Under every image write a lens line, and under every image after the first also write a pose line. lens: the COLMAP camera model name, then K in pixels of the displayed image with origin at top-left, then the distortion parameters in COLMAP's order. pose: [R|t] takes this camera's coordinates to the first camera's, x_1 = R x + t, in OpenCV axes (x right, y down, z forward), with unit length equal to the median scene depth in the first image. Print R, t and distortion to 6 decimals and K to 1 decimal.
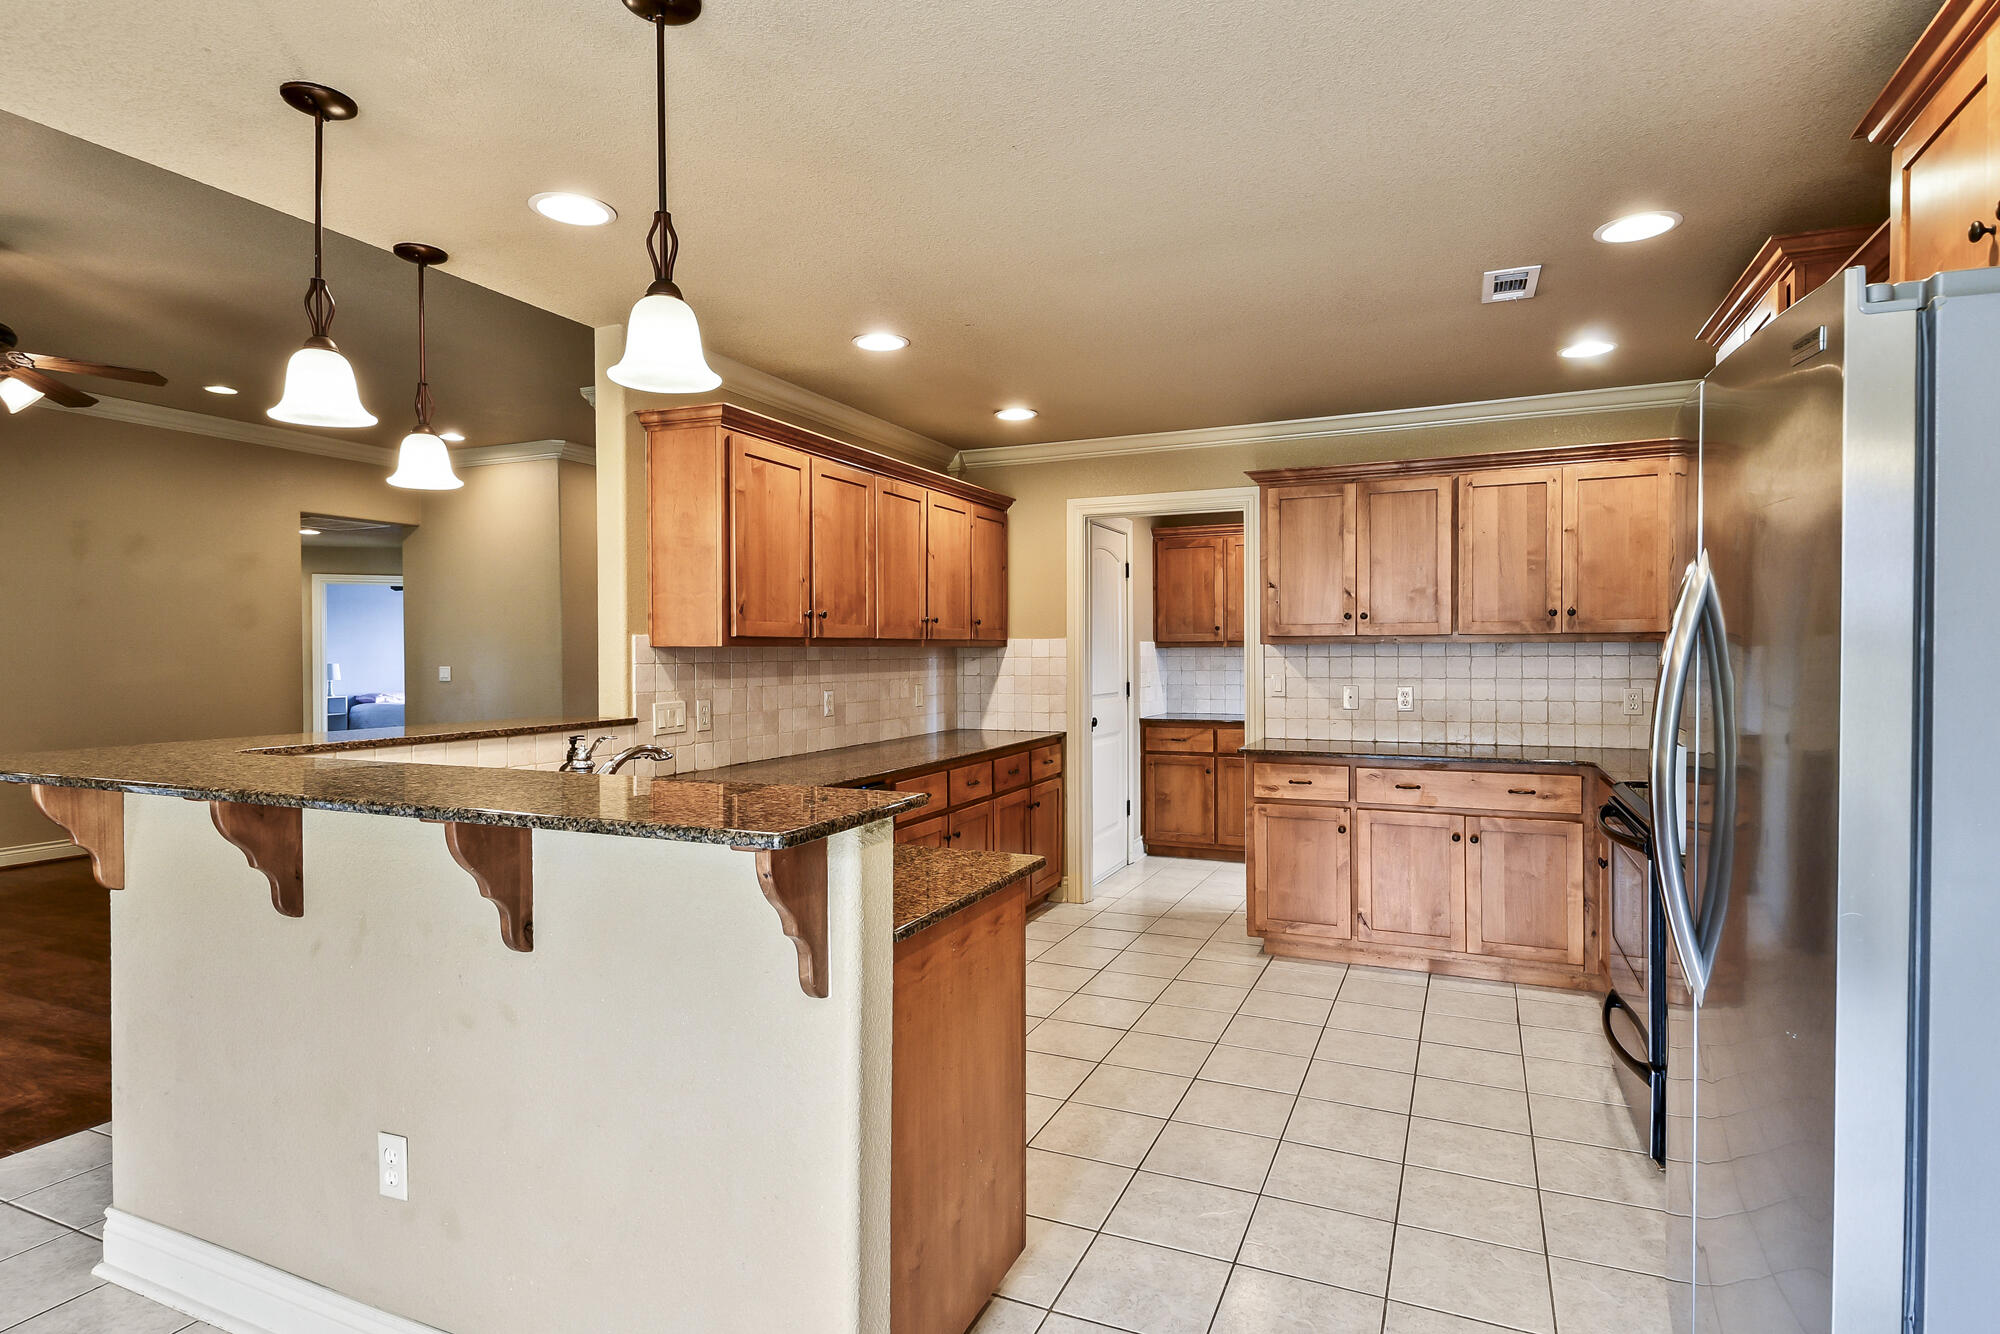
lens RADIAL K [[1046.9, 0, 988.8], [0, 1046.9, 665.9], [0, 0, 1]] dist [0.012890, -0.004941]
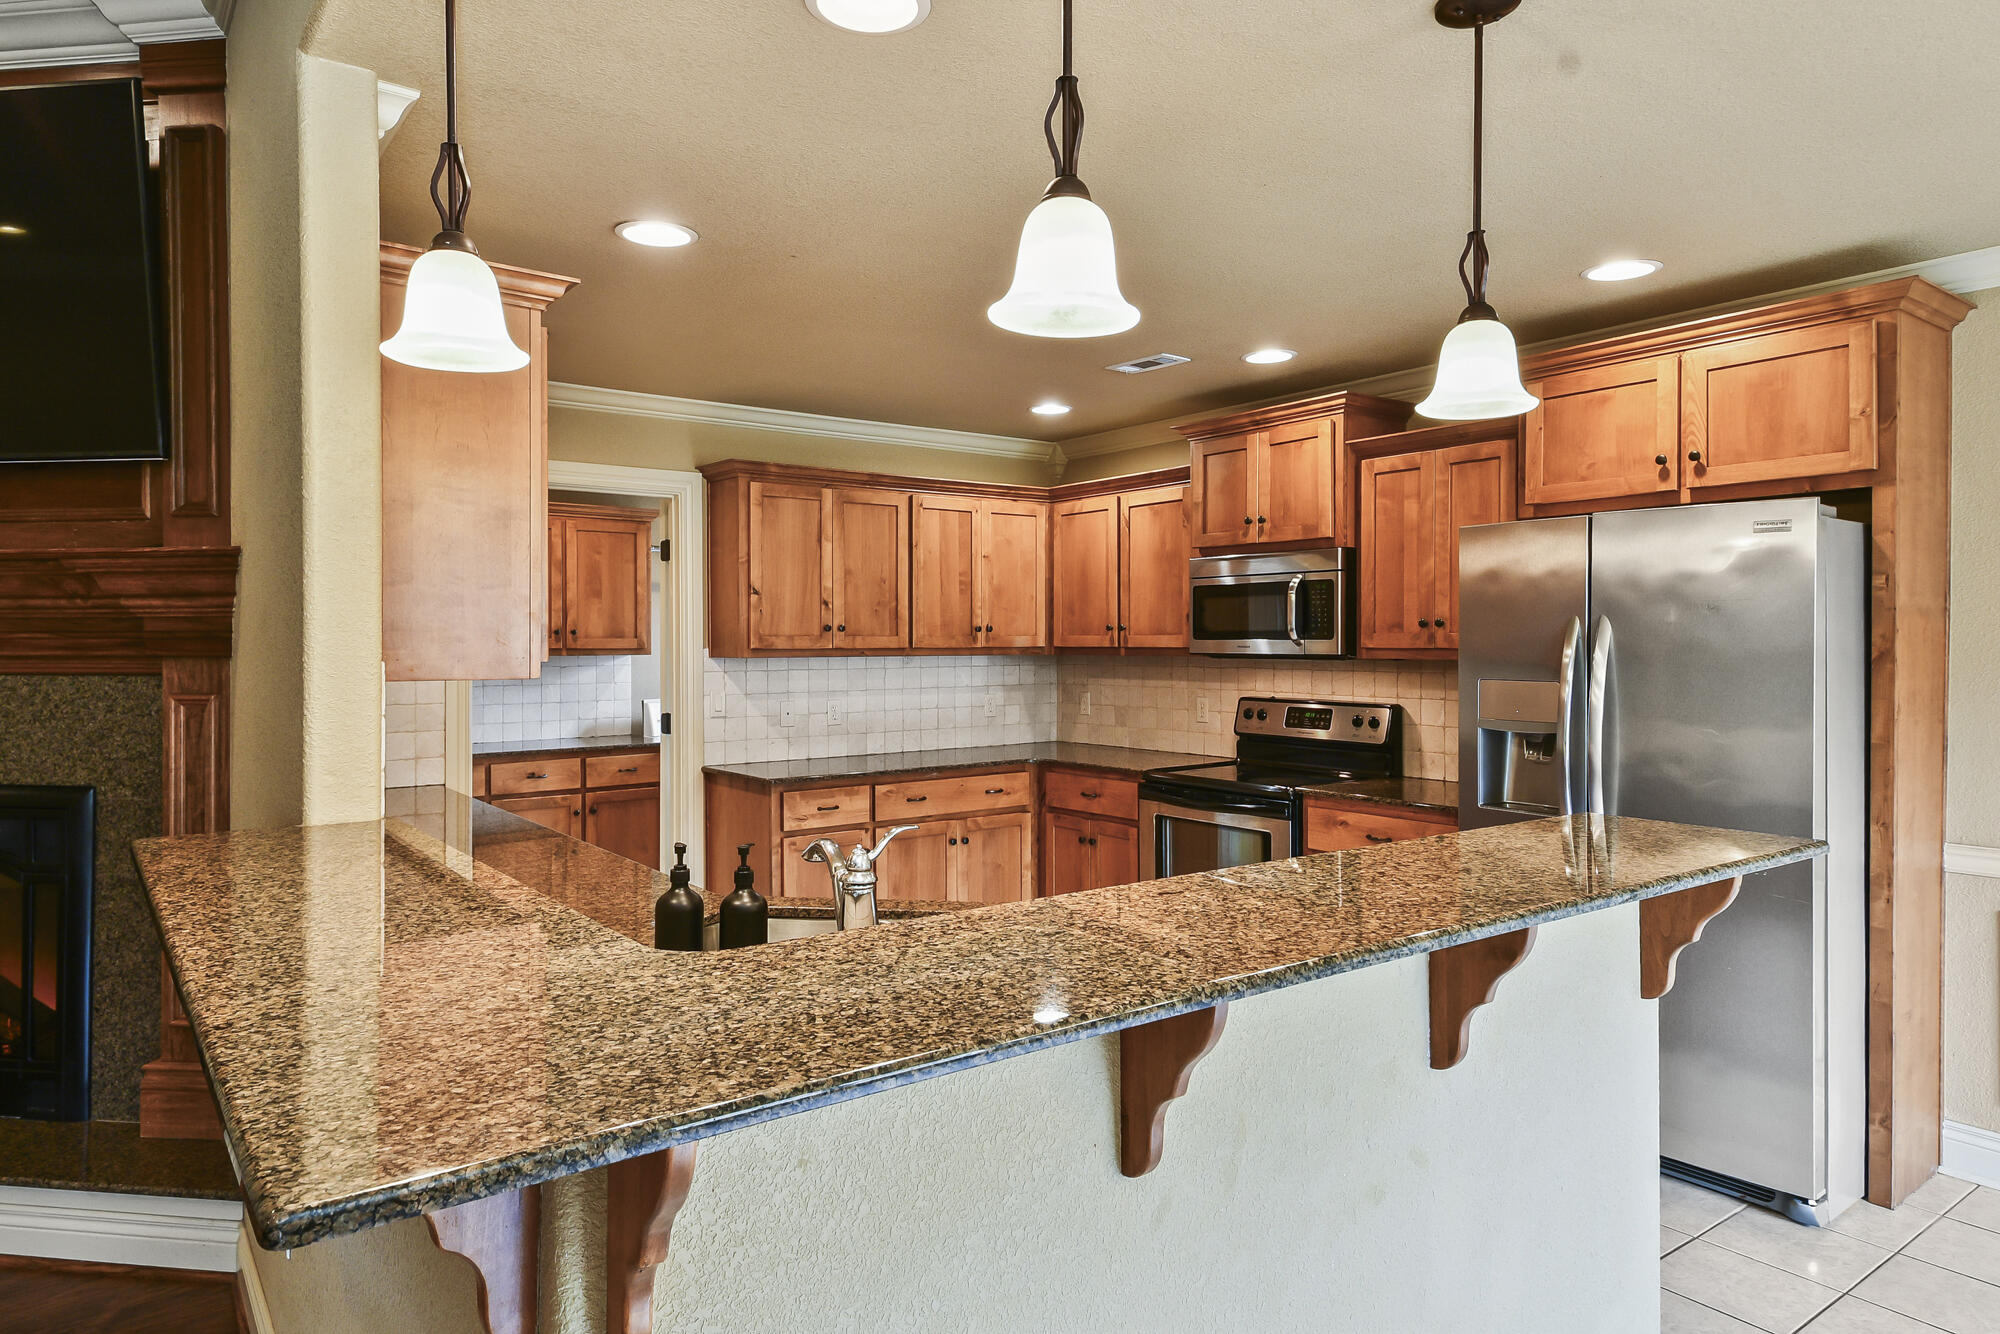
lens RADIAL K [[1194.8, 0, 993.0], [0, 1194.8, 644.0], [0, 0, 1]] dist [0.014463, -0.007185]
pose [[0.493859, 0.000590, 0.869542, -0.540092], [0.014044, 0.999864, -0.008655, -0.022249], [-0.869428, 0.016486, 0.493784, 0.339497]]
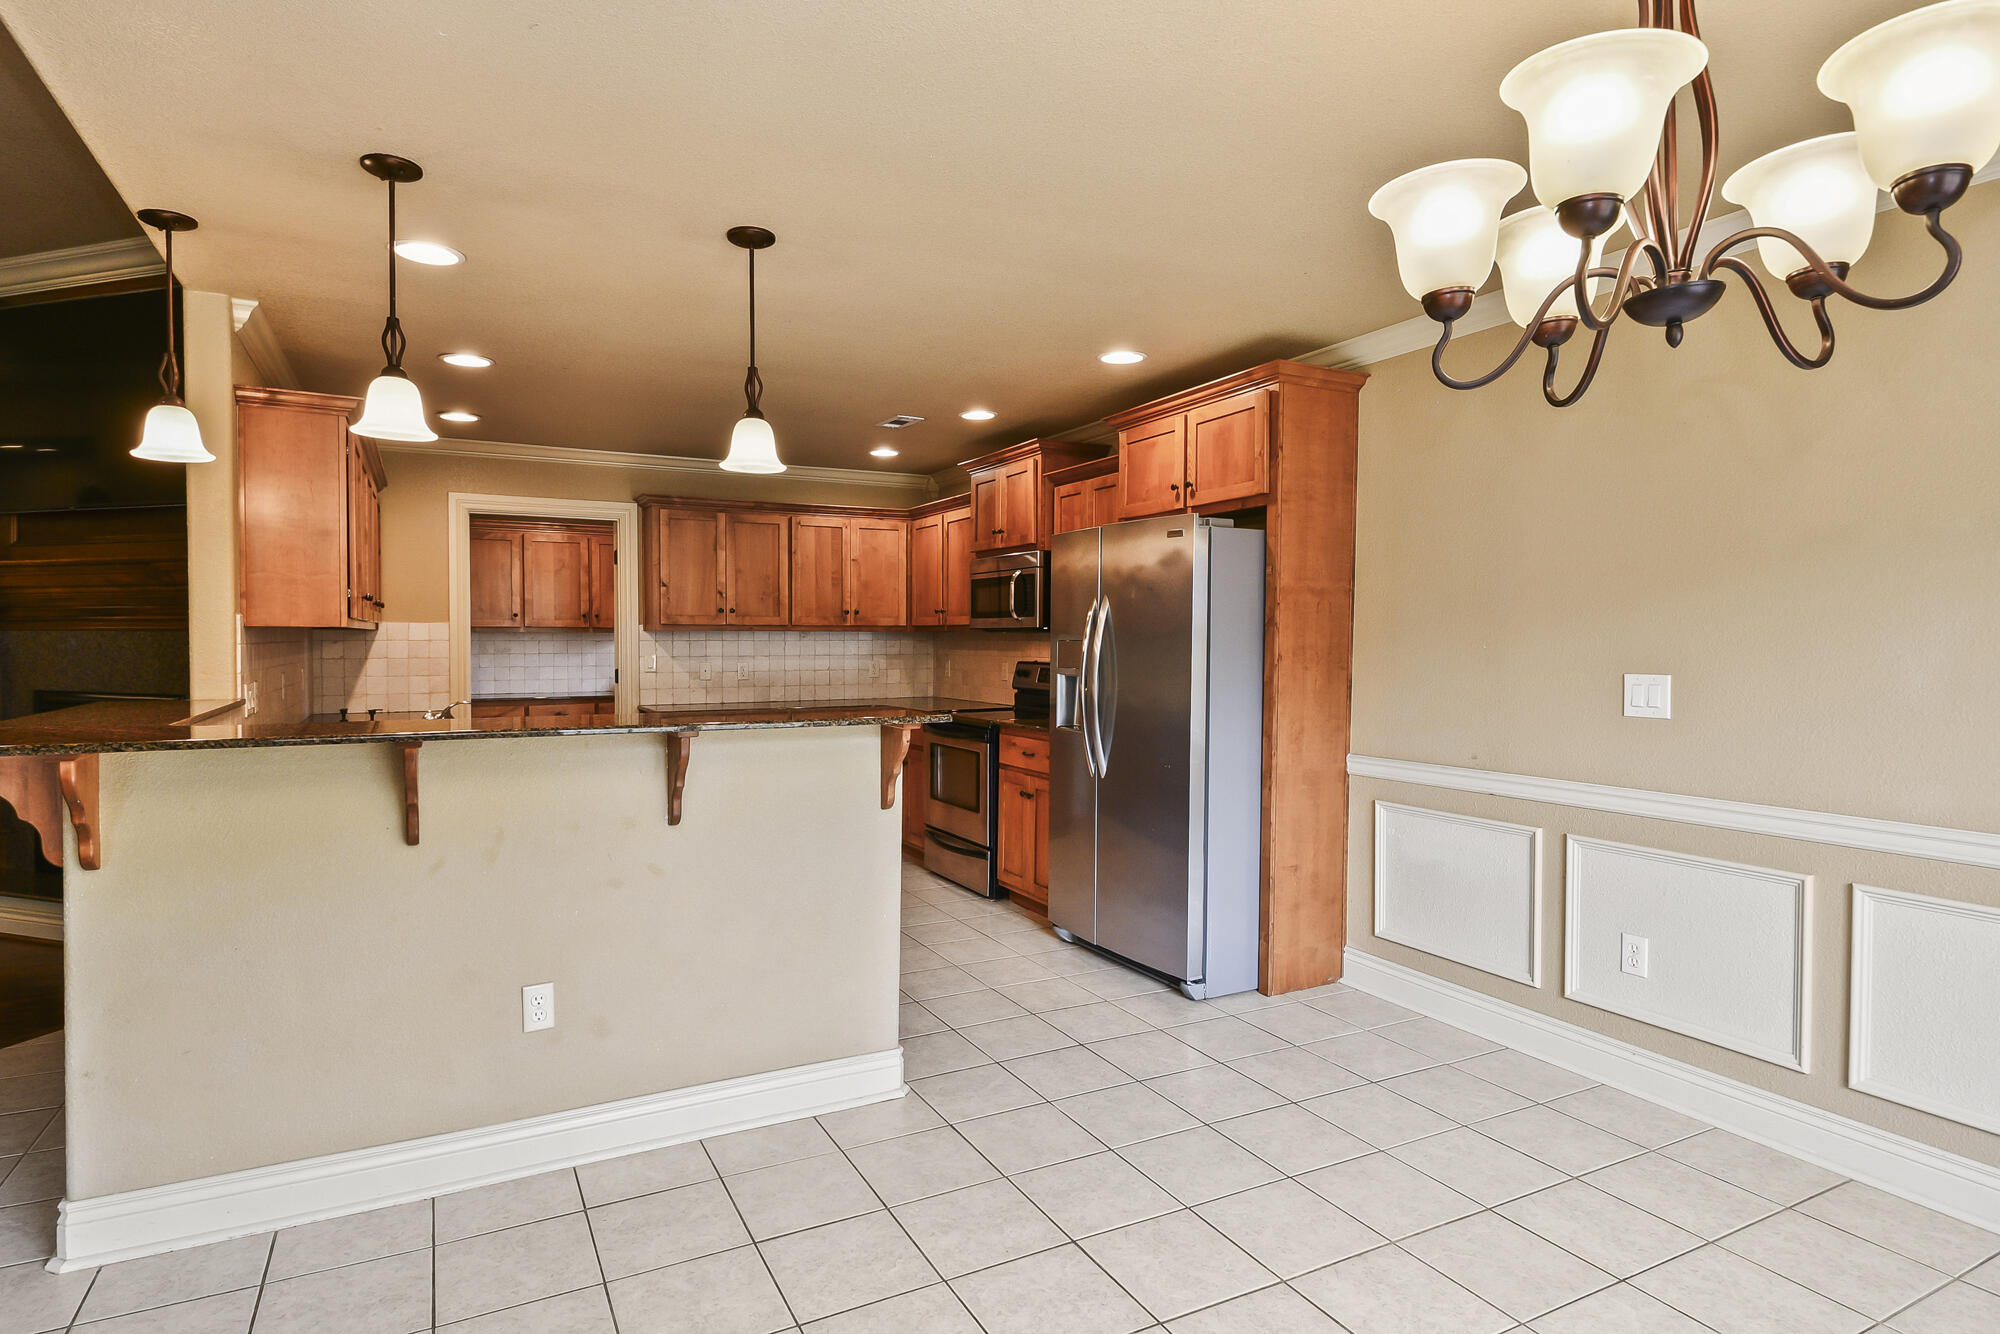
lens RADIAL K [[1046.9, 0, 991.0], [0, 1046.9, 661.5], [0, 0, 1]] dist [0.012890, -0.004941]
pose [[0.607665, -0.013679, 0.794076, -0.529787], [0.007983, 0.999906, 0.011116, 0.006354], [-0.794153, -0.000416, 0.607717, -0.095898]]
